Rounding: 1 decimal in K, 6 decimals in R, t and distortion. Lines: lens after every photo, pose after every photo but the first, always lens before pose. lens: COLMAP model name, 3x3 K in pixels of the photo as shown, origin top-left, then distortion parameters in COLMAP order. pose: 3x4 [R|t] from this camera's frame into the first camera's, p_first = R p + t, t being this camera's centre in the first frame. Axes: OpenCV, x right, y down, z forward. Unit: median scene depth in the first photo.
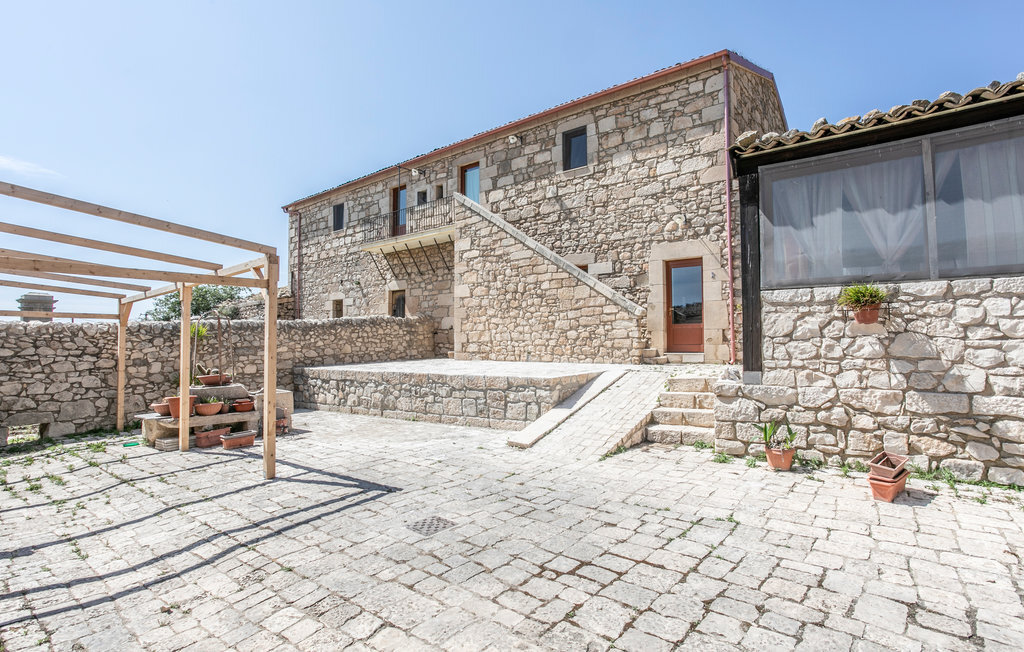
lens RADIAL K [[503.5, 0, 512.0], [0, 503.5, 326.0], [0, 0, 1]] dist [-0.000651, 0.000585]
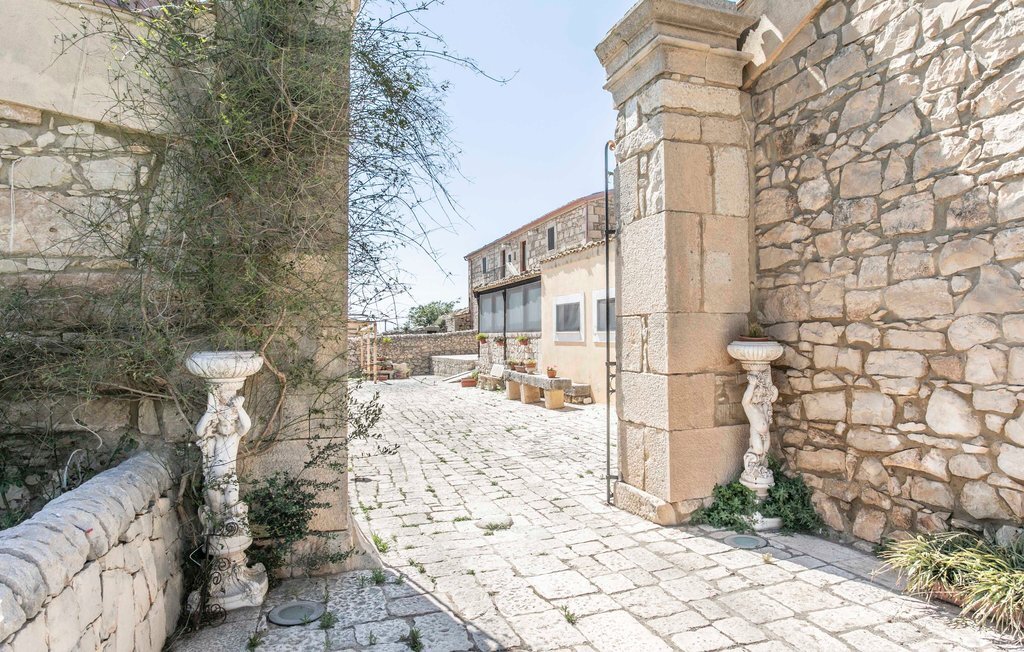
lens RADIAL K [[670.9, 0, 512.0], [0, 670.9, 326.0], [0, 0, 1]] dist [-0.001114, -0.000180]
pose [[0.832762, -0.010346, -0.553534, 1.615296], [0.022567, 0.999629, 0.015268, -0.090364], [0.553171, -0.025206, 0.832687, -1.324481]]
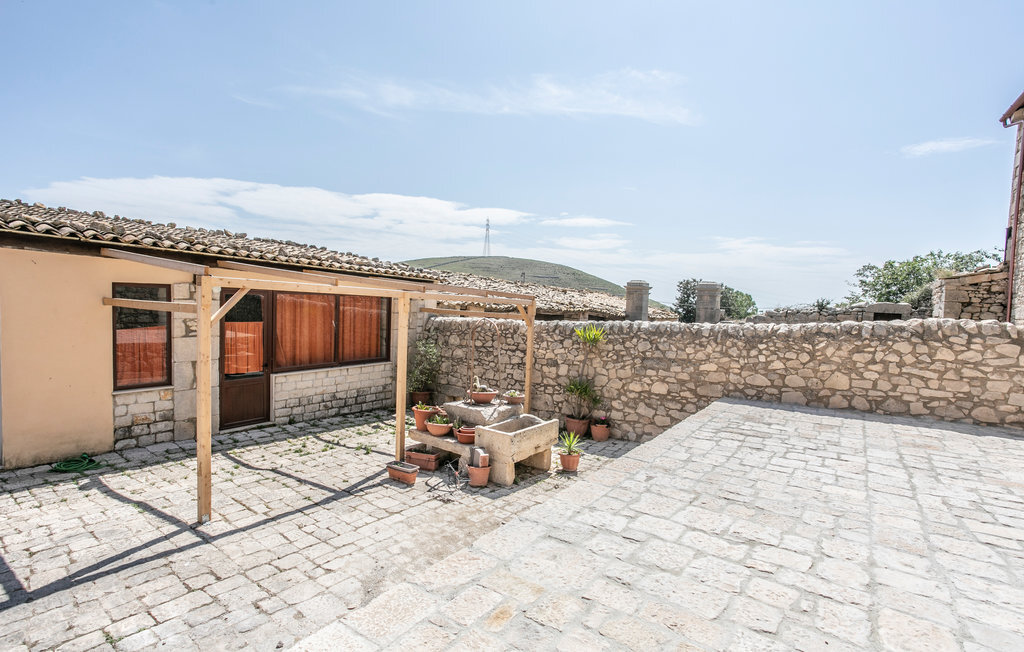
lens RADIAL K [[503.5, 0, 512.0], [0, 503.5, 326.0], [0, 0, 1]] dist [-0.000651, 0.000585]
pose [[0.050433, 0.060408, -0.996899, 0.222021], [-0.003368, 0.998174, 0.060315, -0.053836], [0.998722, 0.000315, 0.050544, 0.777362]]
